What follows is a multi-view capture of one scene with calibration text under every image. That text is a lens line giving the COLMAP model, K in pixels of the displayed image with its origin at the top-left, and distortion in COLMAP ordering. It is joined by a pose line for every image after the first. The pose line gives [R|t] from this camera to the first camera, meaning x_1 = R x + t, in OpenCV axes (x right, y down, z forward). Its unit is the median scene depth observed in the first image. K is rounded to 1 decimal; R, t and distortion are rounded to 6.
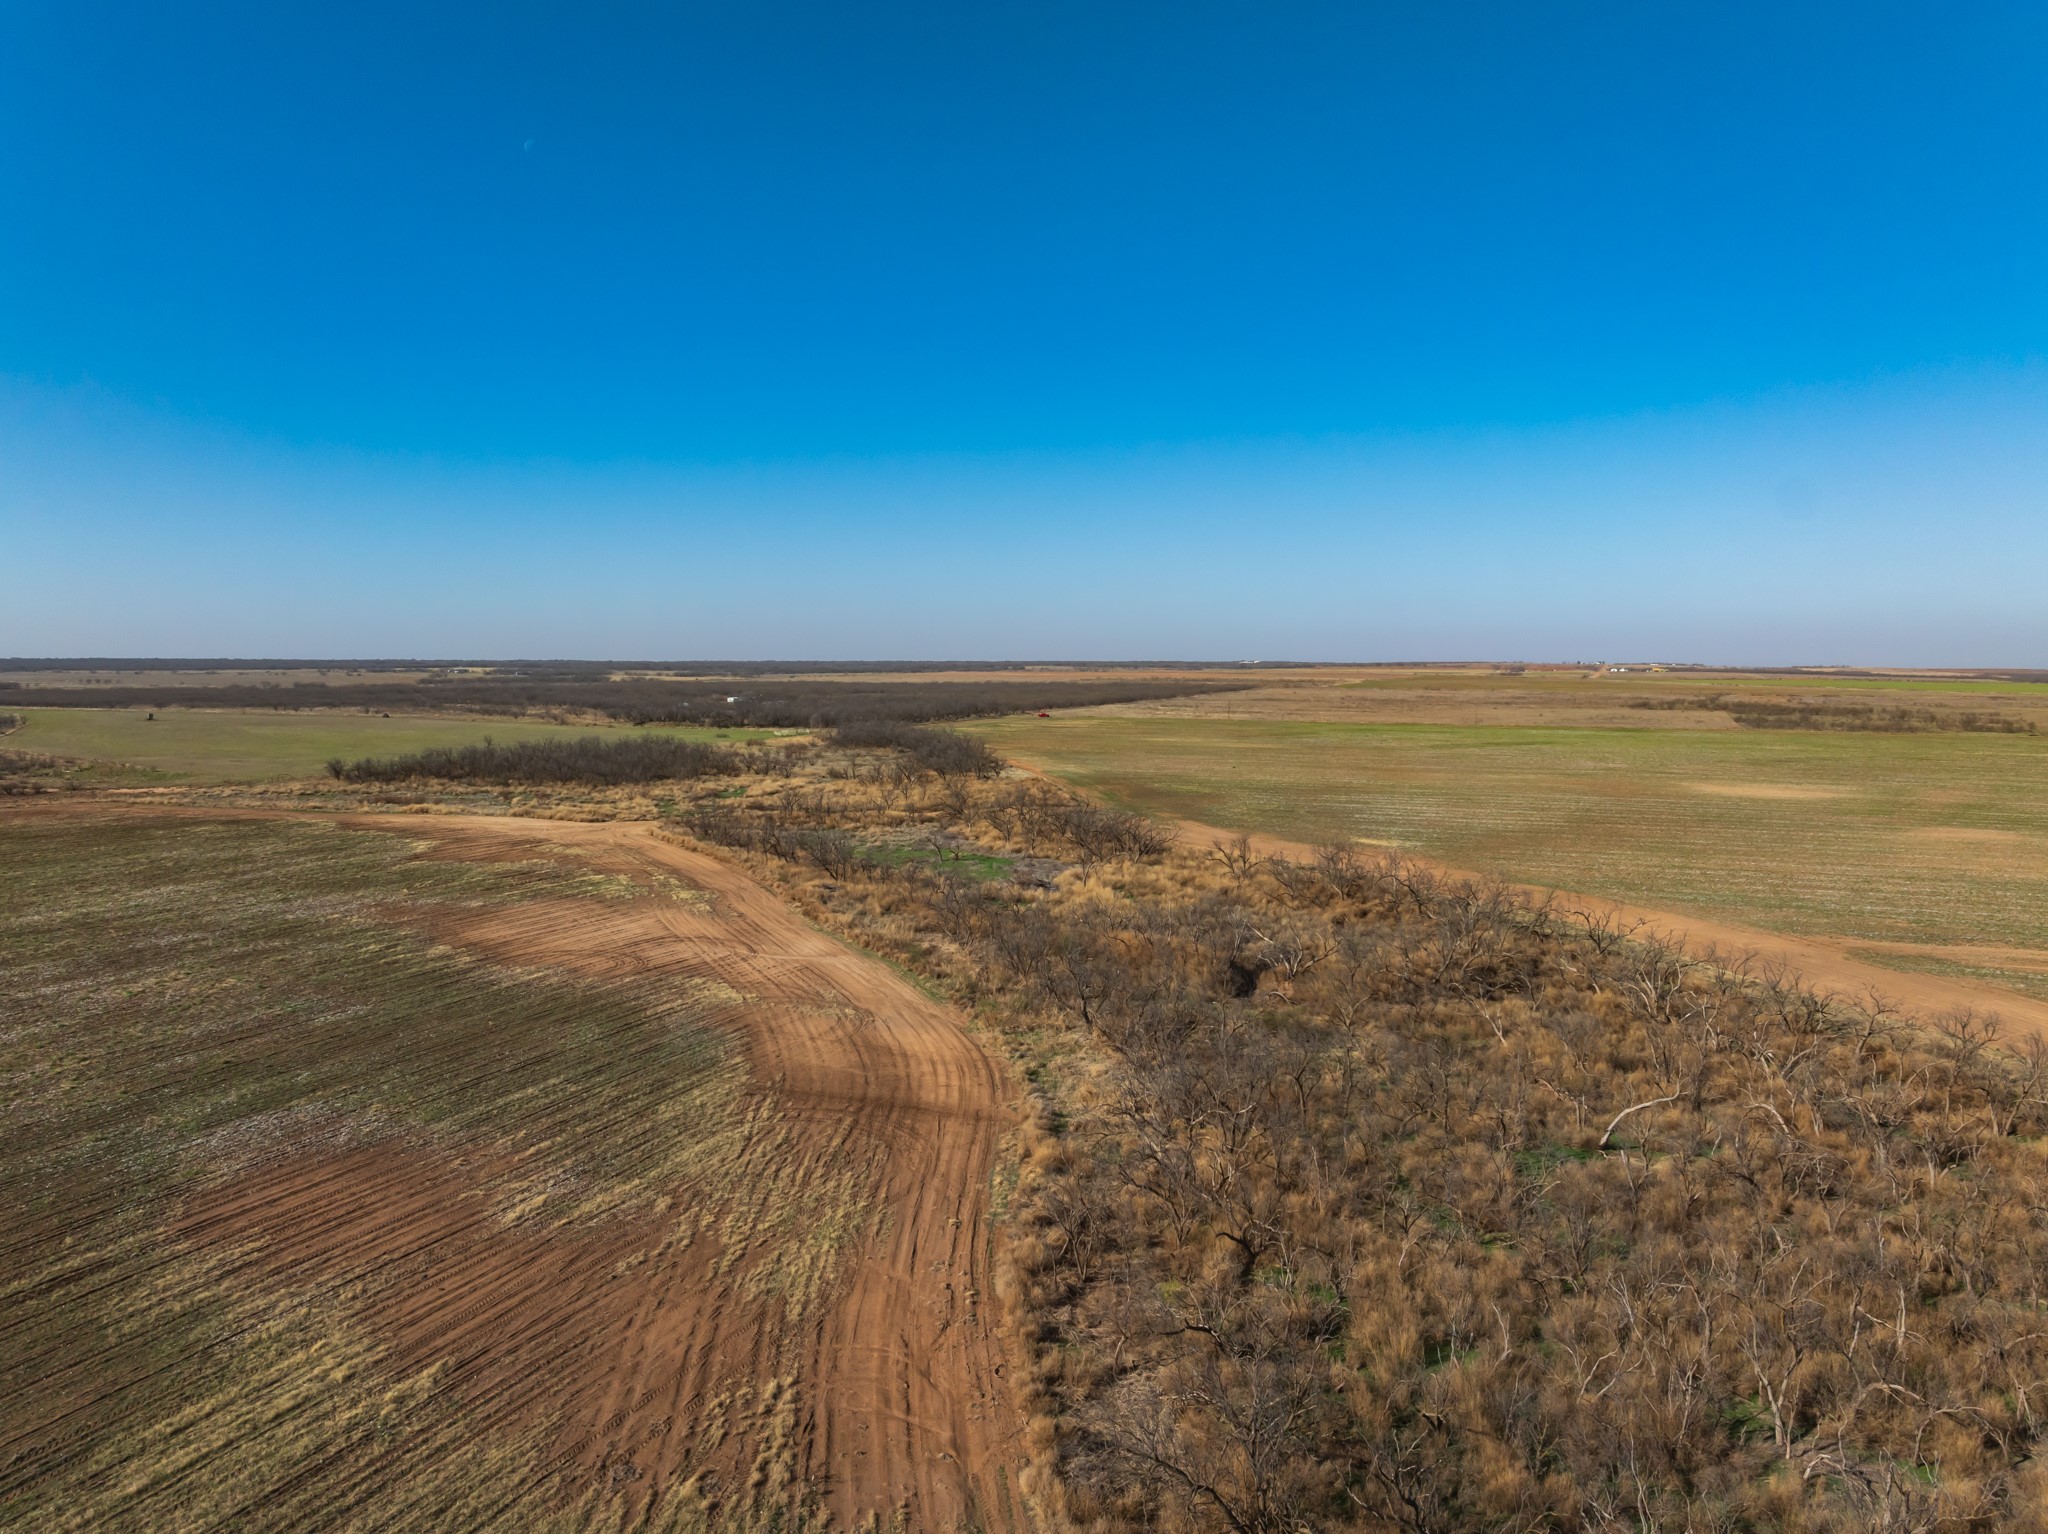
lens RADIAL K [[1418.7, 0, 1025.1], [0, 1418.7, 762.9], [0, 0, 1]] dist [-0.041517, -0.007311]
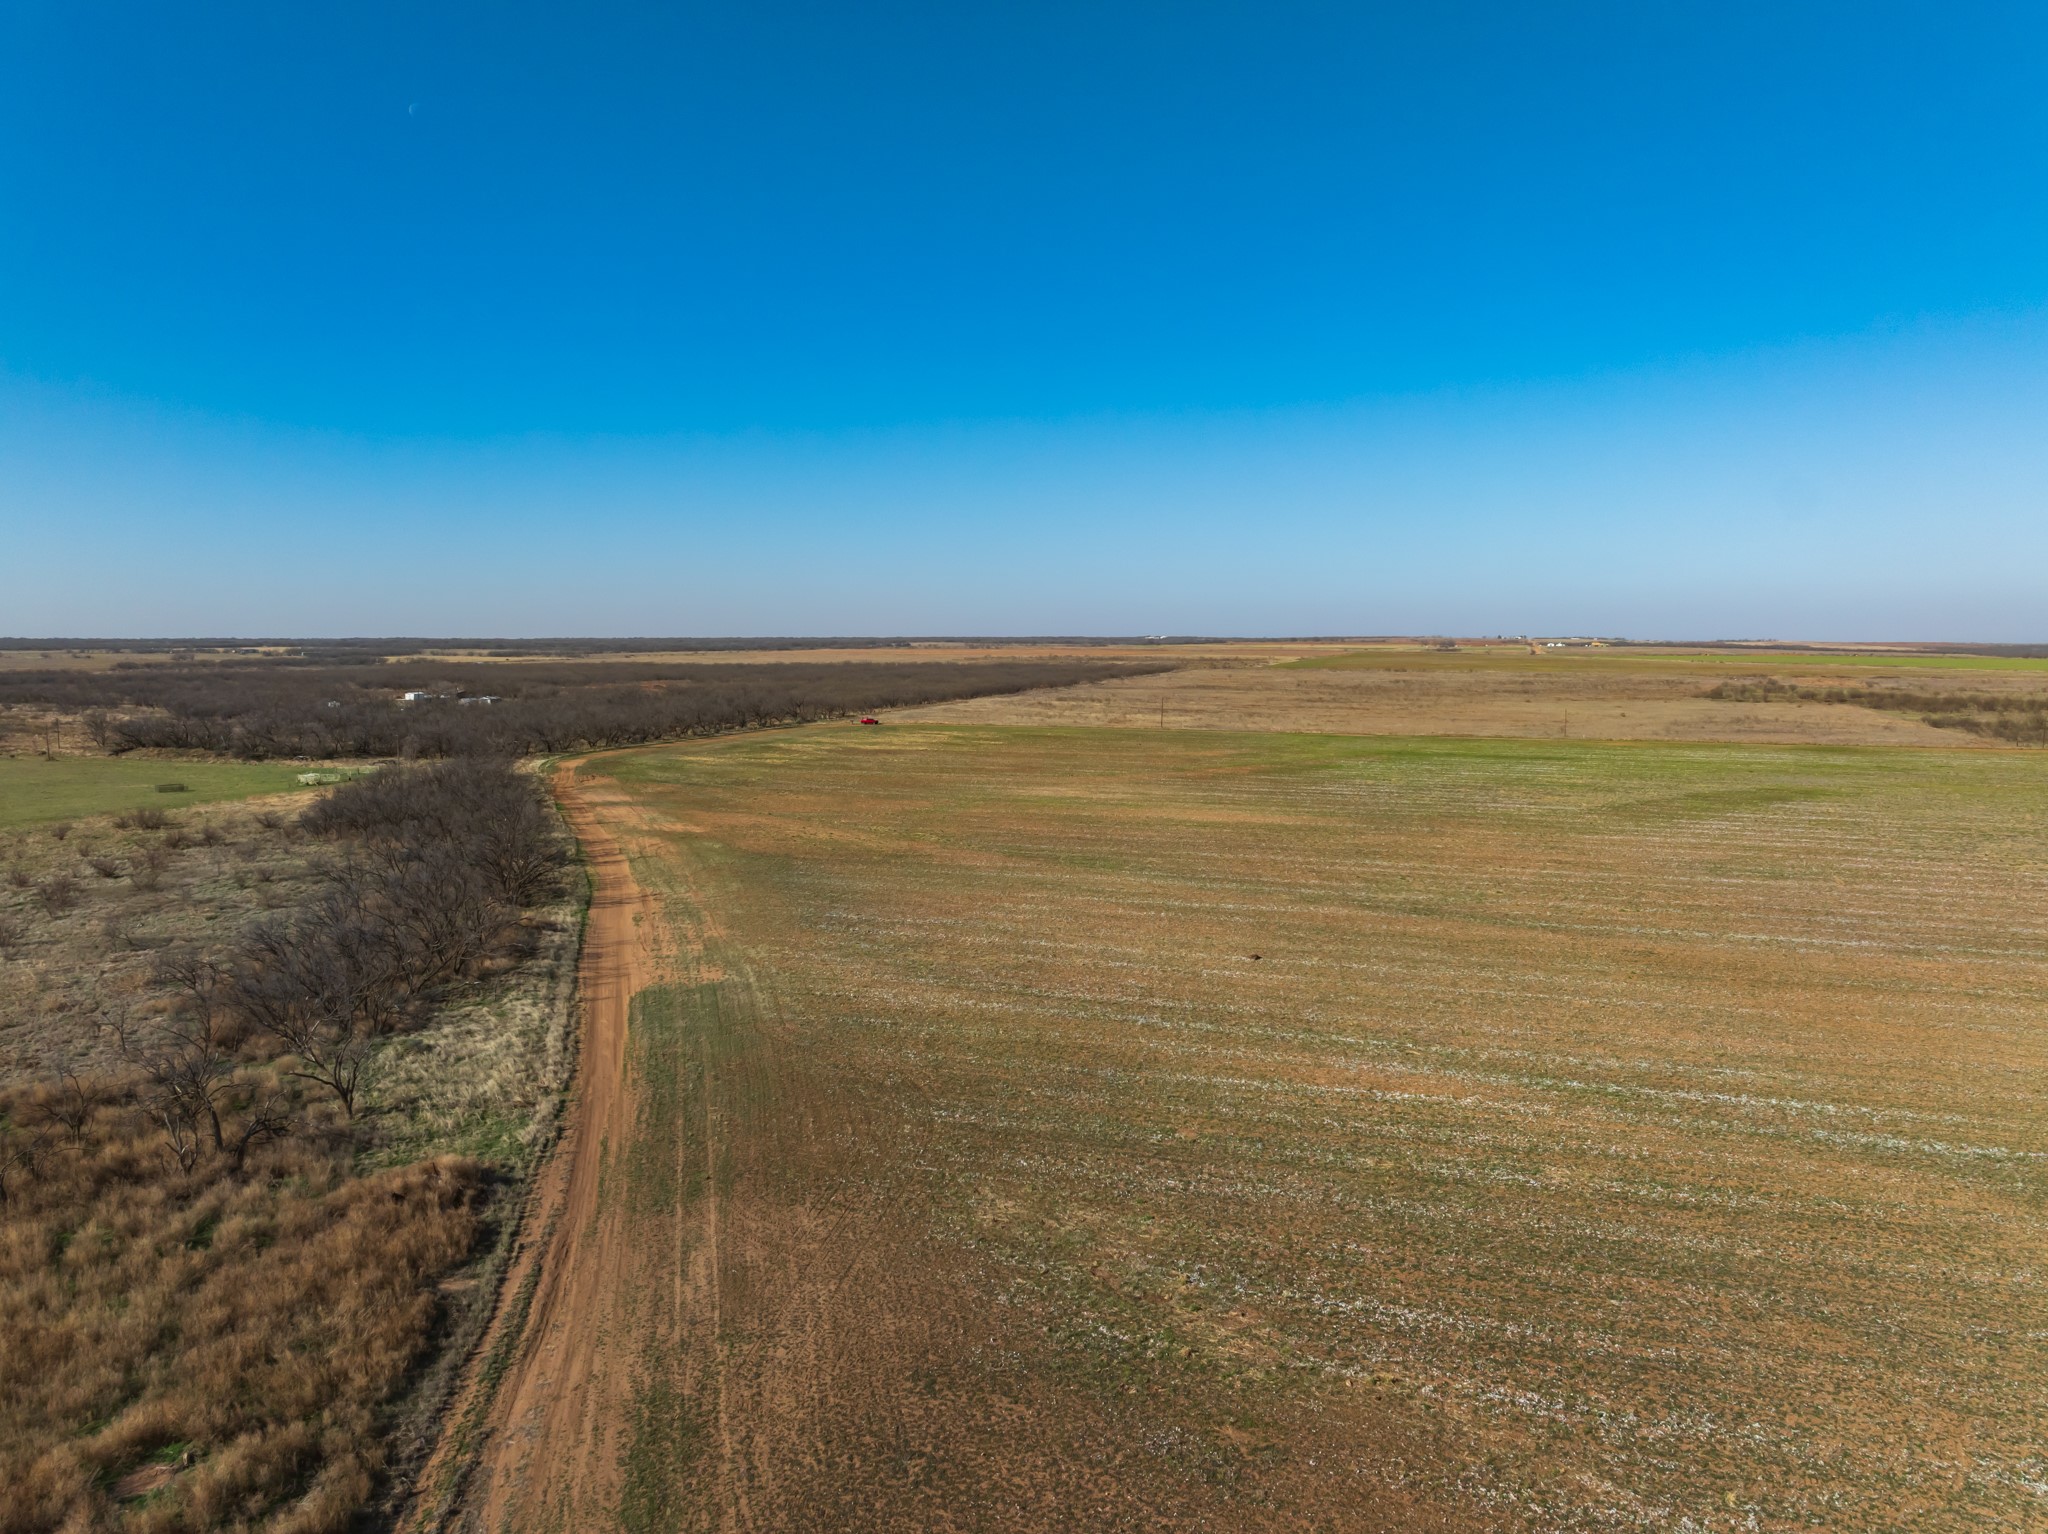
lens RADIAL K [[1418.7, 0, 1025.1], [0, 1418.7, 762.9], [0, 0, 1]] dist [-0.041517, -0.007311]
pose [[0.997620, -0.008467, 0.068430, 0.010850], [0.007332, 0.999832, 0.016815, -0.007053], [-0.068561, -0.016273, 0.997514, 0.102592]]
